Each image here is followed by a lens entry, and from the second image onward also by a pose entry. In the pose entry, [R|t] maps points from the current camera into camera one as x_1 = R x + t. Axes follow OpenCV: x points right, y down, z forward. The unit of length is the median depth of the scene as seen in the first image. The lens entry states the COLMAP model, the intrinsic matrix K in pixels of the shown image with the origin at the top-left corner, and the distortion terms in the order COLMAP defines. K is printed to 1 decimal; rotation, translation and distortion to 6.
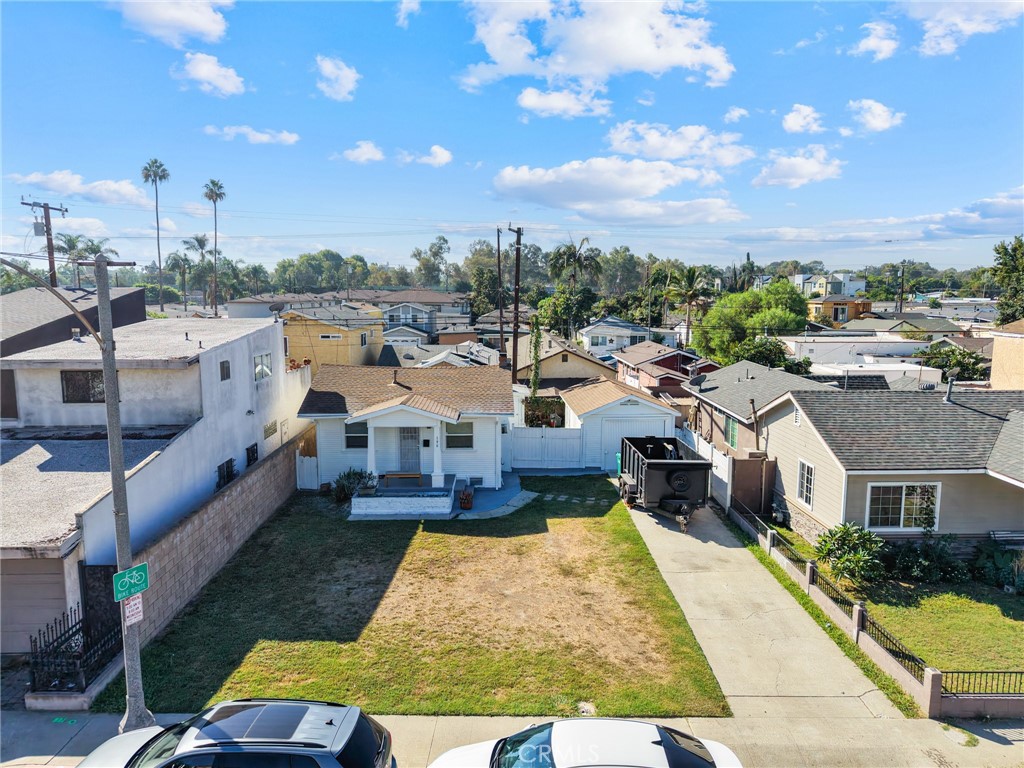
lens RADIAL K [[681.6, 0, 512.0], [0, 681.6, 384.0], [0, 0, 1]] dist [0.050727, -0.062347]
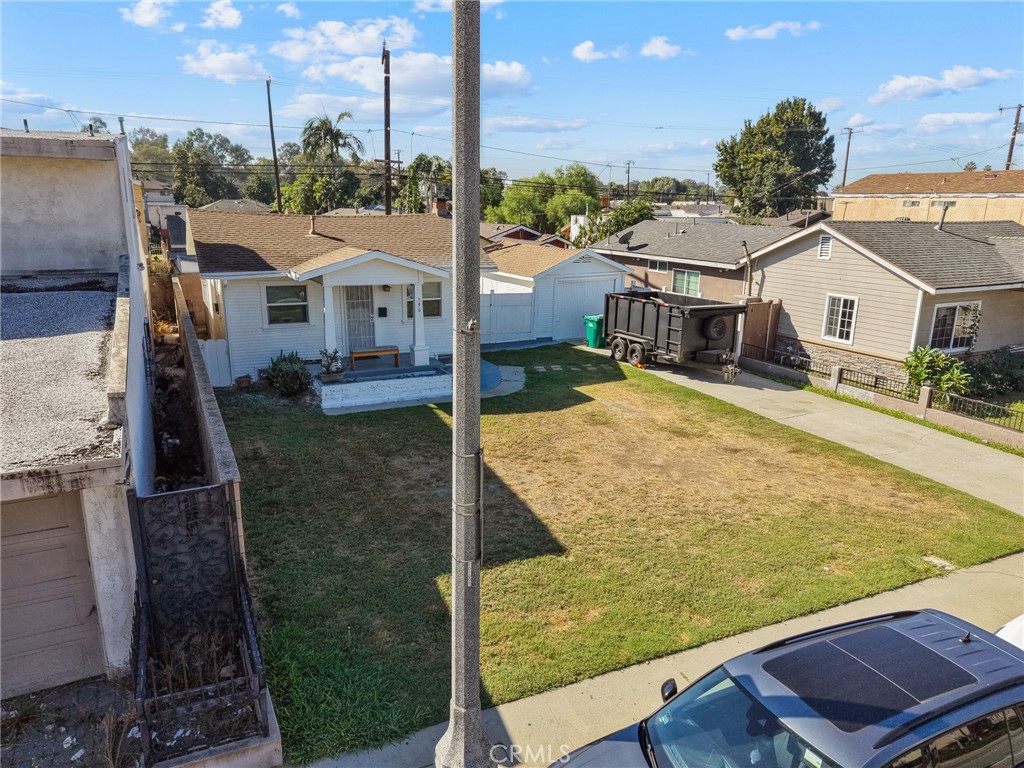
lens RADIAL K [[691.1, 0, 512.0], [0, 691.1, 384.0], [0, 0, 1]] dist [0.056897, -0.072522]
pose [[0.905897, -0.093039, 0.413152, -0.362518], [0.041697, 0.990424, 0.131609, 0.081295], [-0.421440, -0.101997, 0.901102, 0.284633]]
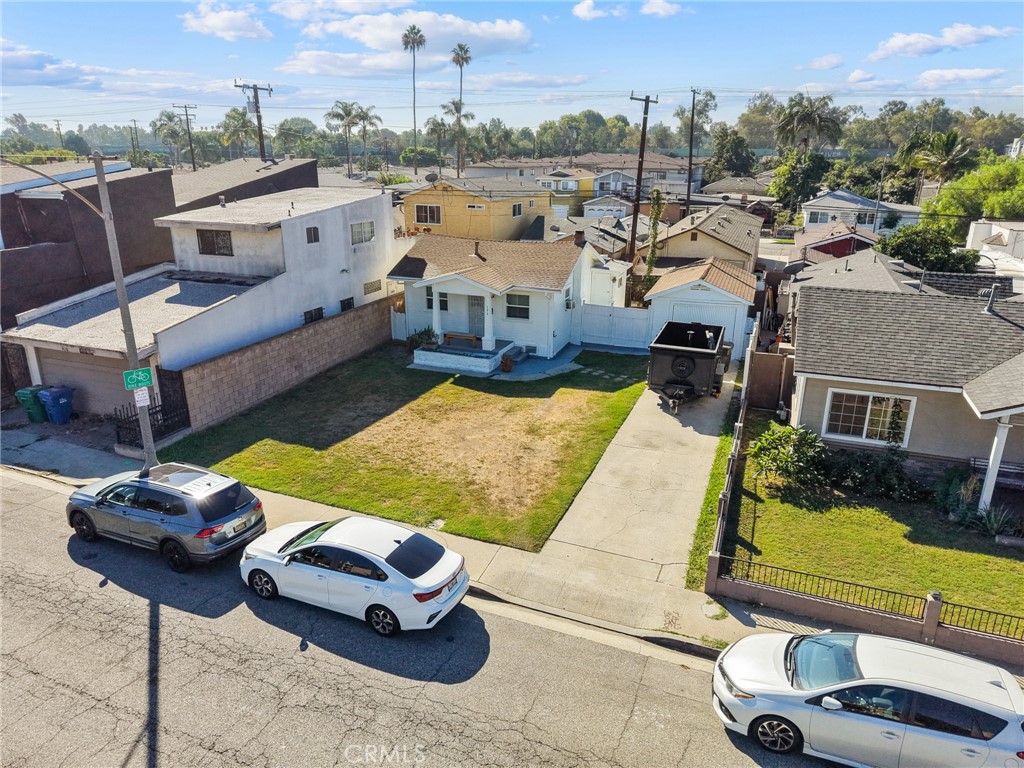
lens RADIAL K [[681.6, 0, 512.0], [0, 681.6, 384.0], [0, 0, 1]] dist [0.050727, -0.062347]
pose [[0.925814, 0.125979, -0.356367, 0.366752], [-0.056383, 0.978303, 0.199361, -0.022623], [0.373750, -0.164478, 0.912830, -0.031371]]
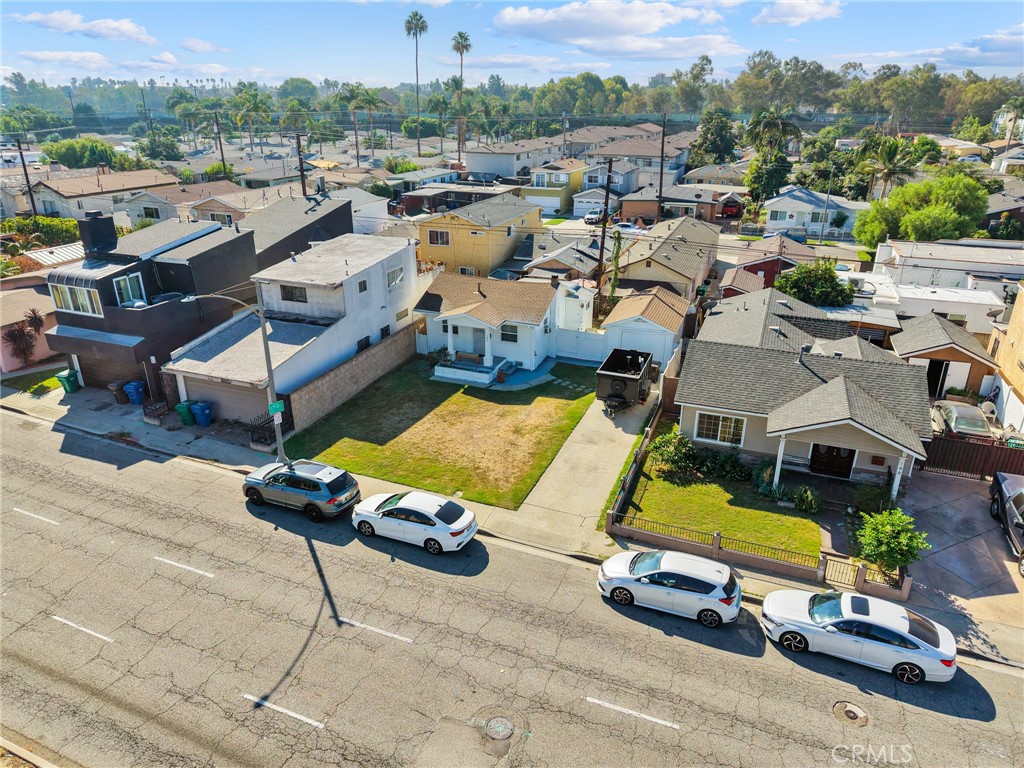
lens RADIAL K [[681.6, 0, 512.0], [0, 681.6, 384.0], [0, 0, 1]] dist [0.050727, -0.062347]
pose [[0.925928, 0.148309, -0.347363, 0.538949], [-0.055032, 0.962842, 0.264400, -0.246903], [0.373669, -0.225700, 0.899684, -0.442931]]
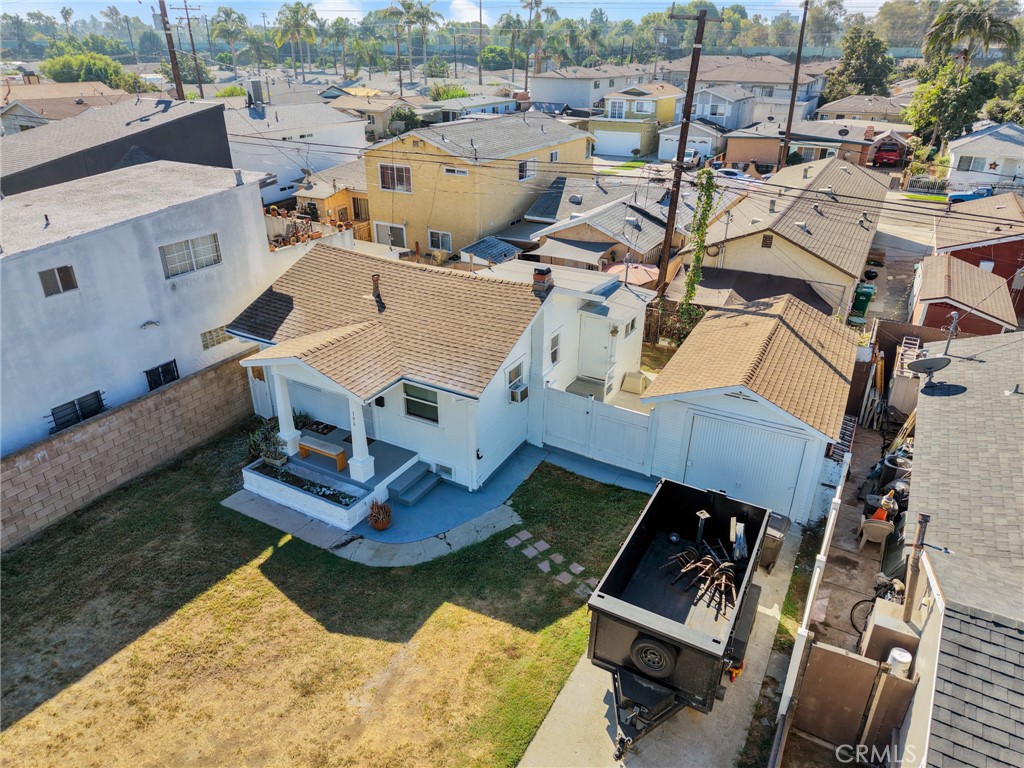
lens RADIAL K [[684.9, 0, 512.0], [0, 684.9, 384.0], [0, 0, 1]] dist [0.008693, 0.004015]
pose [[0.863407, 0.230531, -0.448758, 0.323175], [-0.076306, 0.938935, 0.335527, -0.186205], [0.498704, -0.255454, 0.828274, 0.584903]]
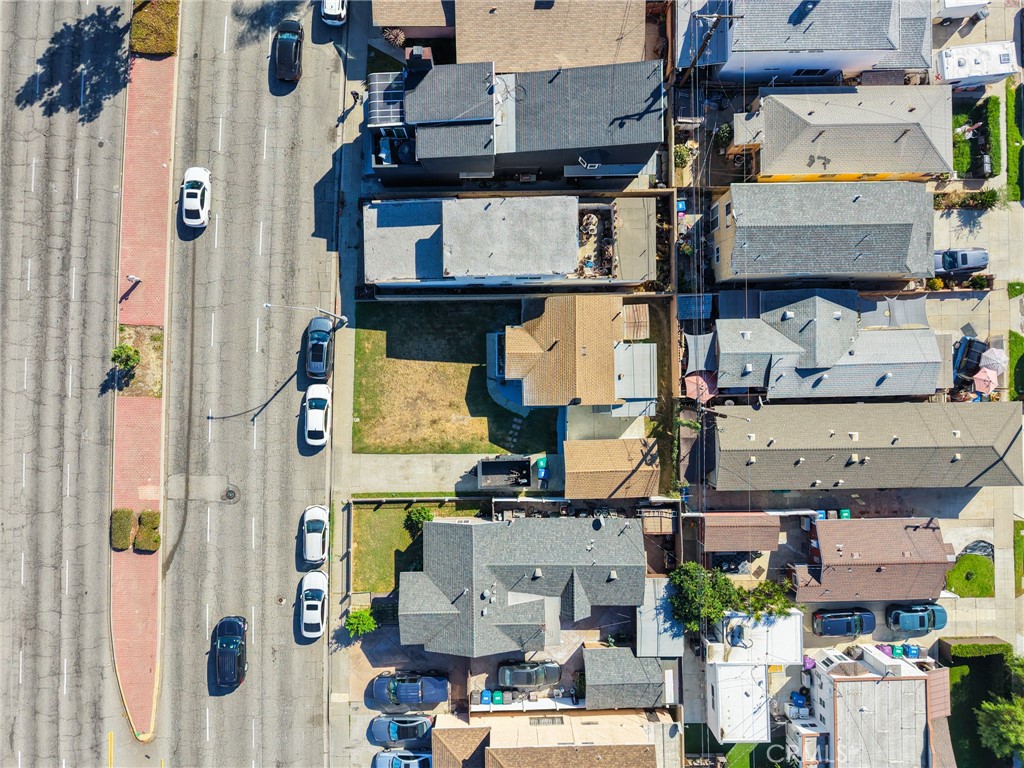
lens RADIAL K [[691.1, 0, 512.0], [0, 691.1, 384.0], [0, 0, 1]] dist [0.056897, -0.072522]
pose [[-0.008499, 0.999953, 0.004754, -0.077667], [-0.143987, -0.005928, 0.989562, -2.167046], [0.989543, 0.007726, 0.144030, 0.745581]]
